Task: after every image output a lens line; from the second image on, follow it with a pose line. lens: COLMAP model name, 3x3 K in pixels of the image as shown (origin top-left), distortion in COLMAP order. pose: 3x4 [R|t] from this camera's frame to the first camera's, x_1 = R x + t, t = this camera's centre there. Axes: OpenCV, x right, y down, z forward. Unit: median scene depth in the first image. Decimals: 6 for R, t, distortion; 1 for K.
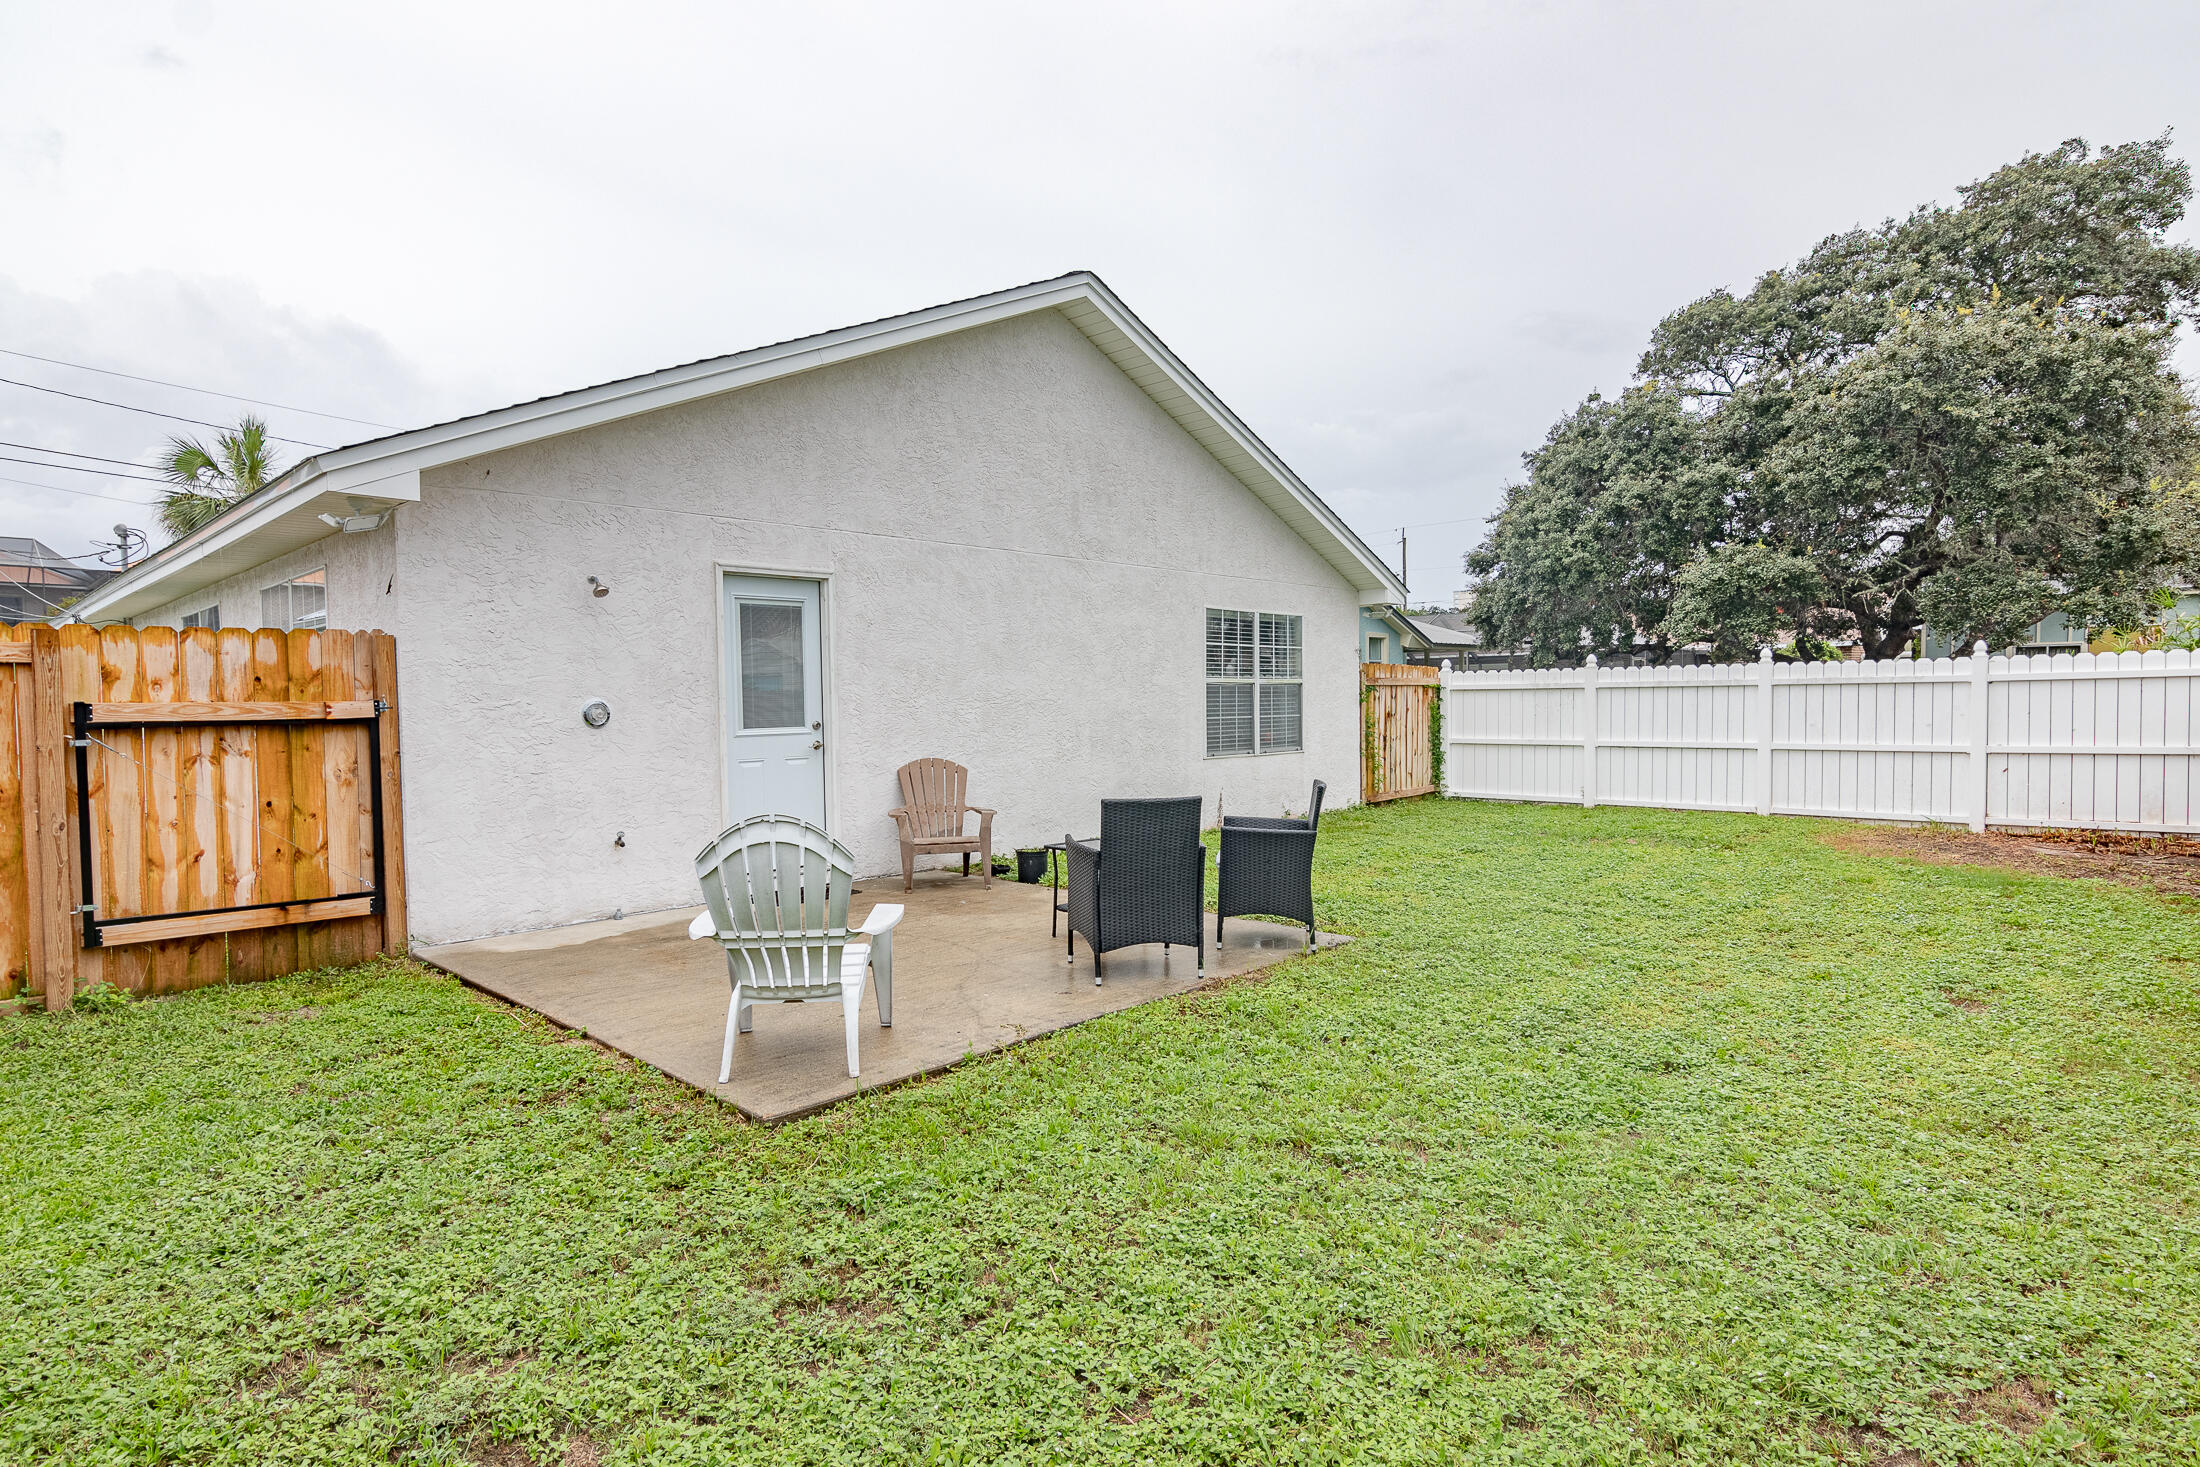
lens RADIAL K [[1128.3, 0, 1099.0], [0, 1128.3, 730.7], [0, 0, 1]] dist [-0.000052, 0.001398]
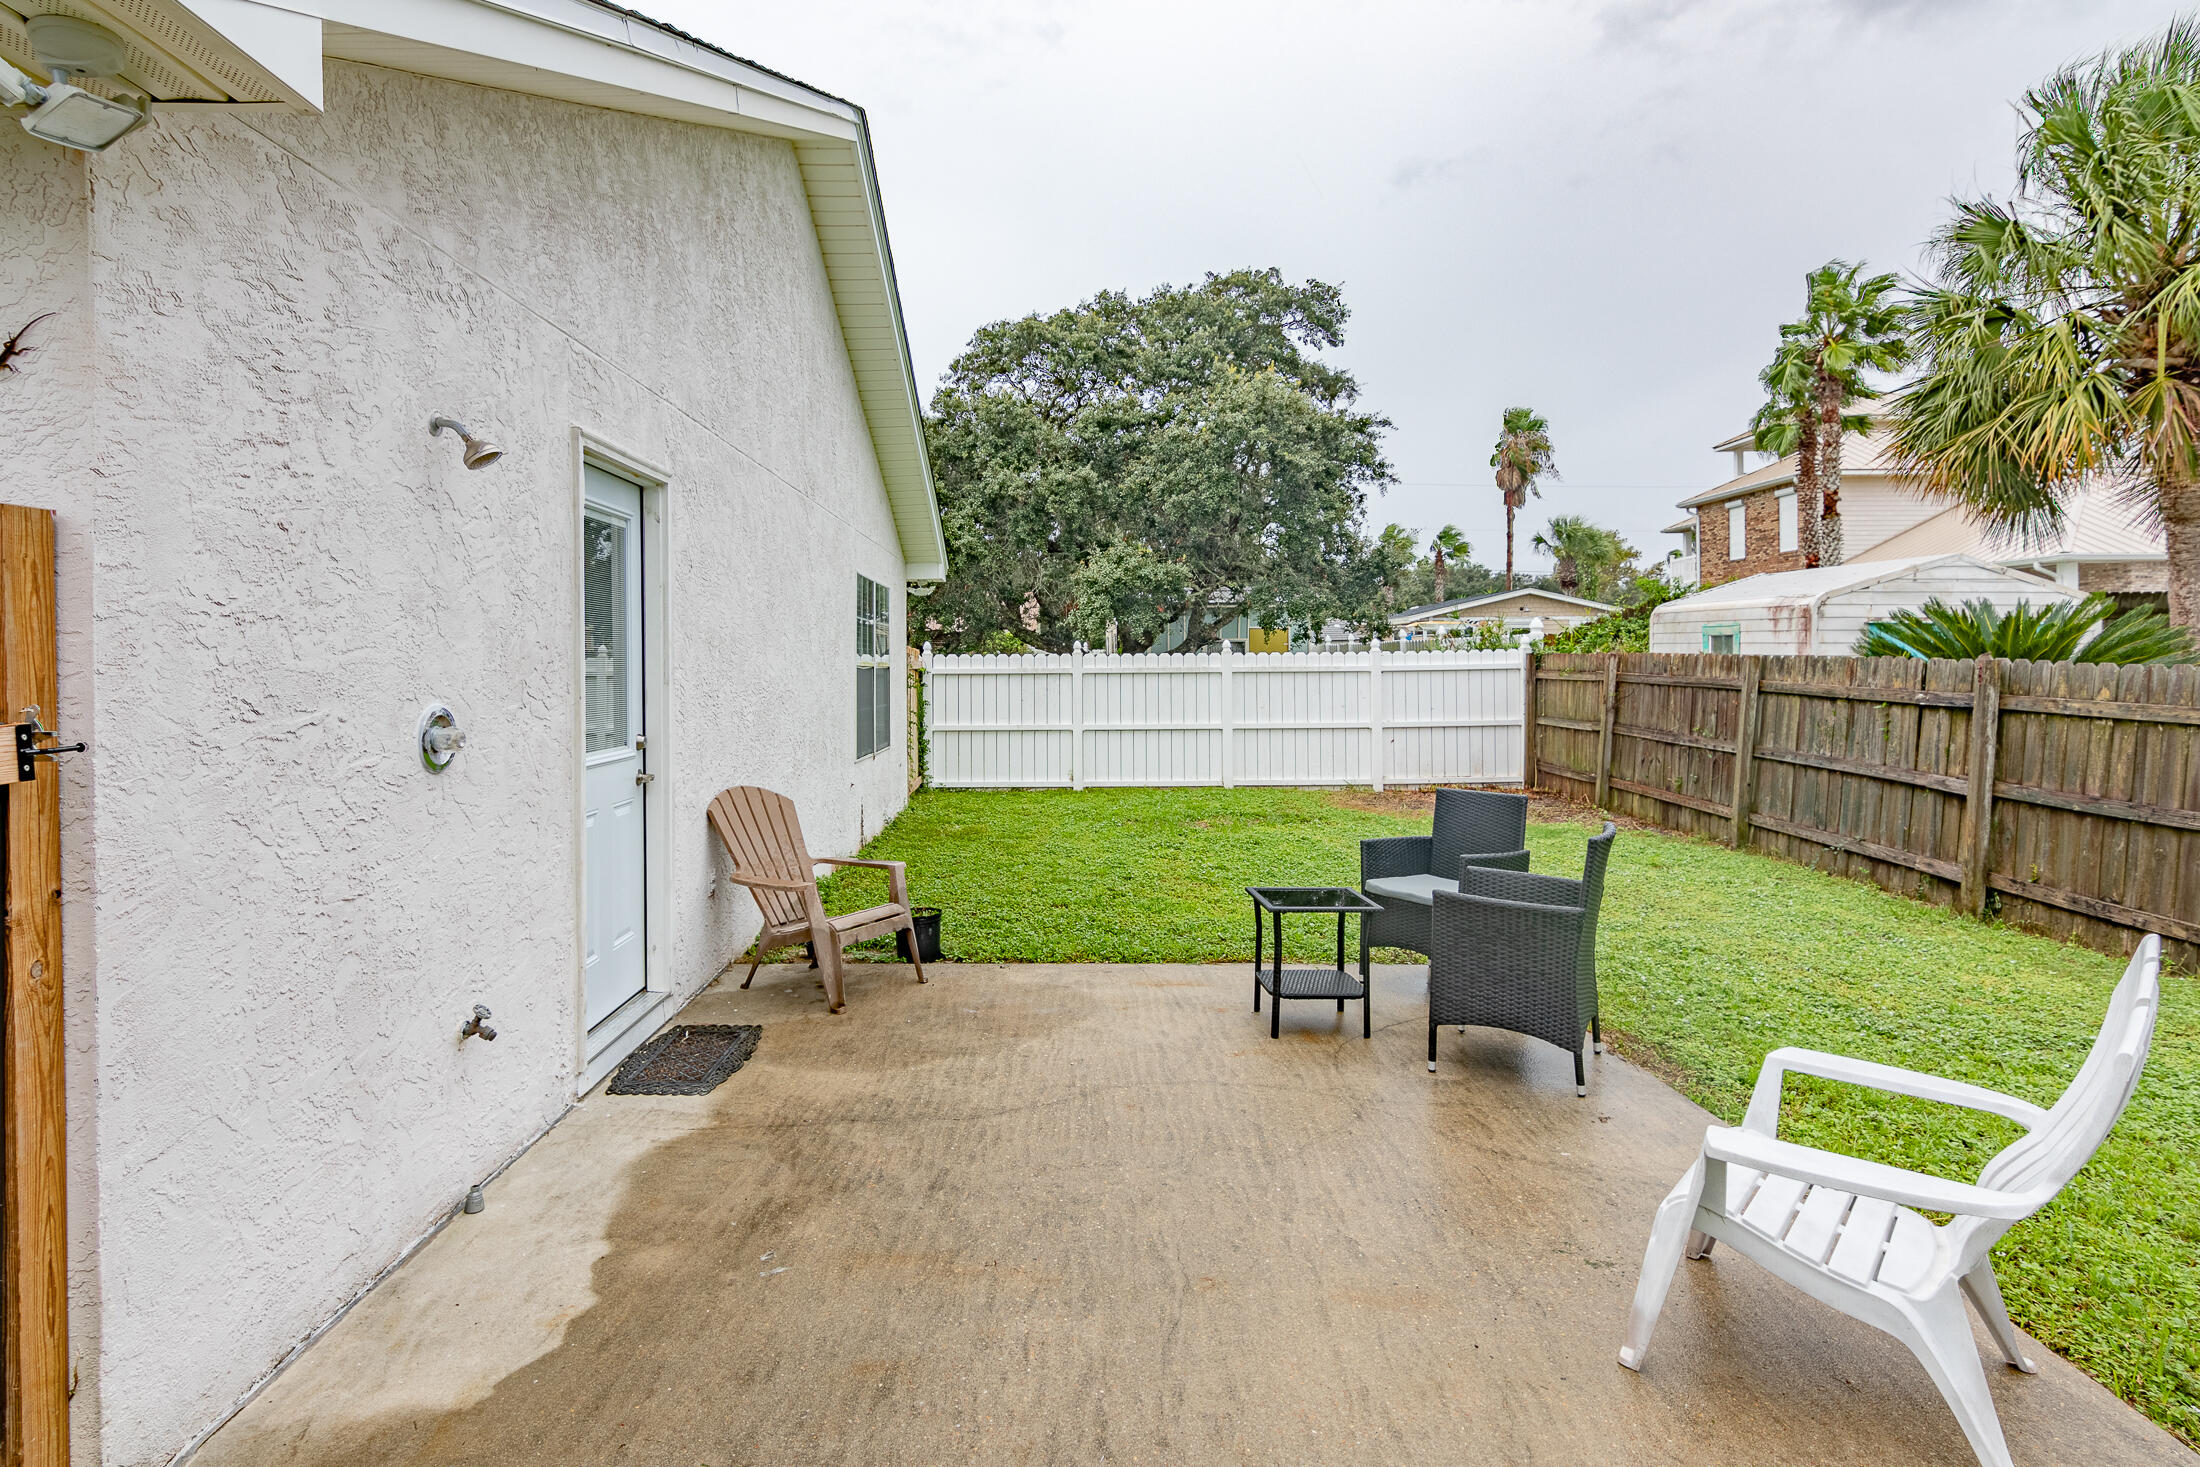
lens RADIAL K [[1137.1, 0, 1062.9], [0, 1137.1, 671.1], [0, 0, 1]] dist [0.000110, 0.001038]
pose [[0.730384, 0.006857, 0.683003, -0.733977], [0.015958, 0.999505, -0.027099, -0.032466], [-0.682851, 0.030692, 0.729913, 0.677266]]
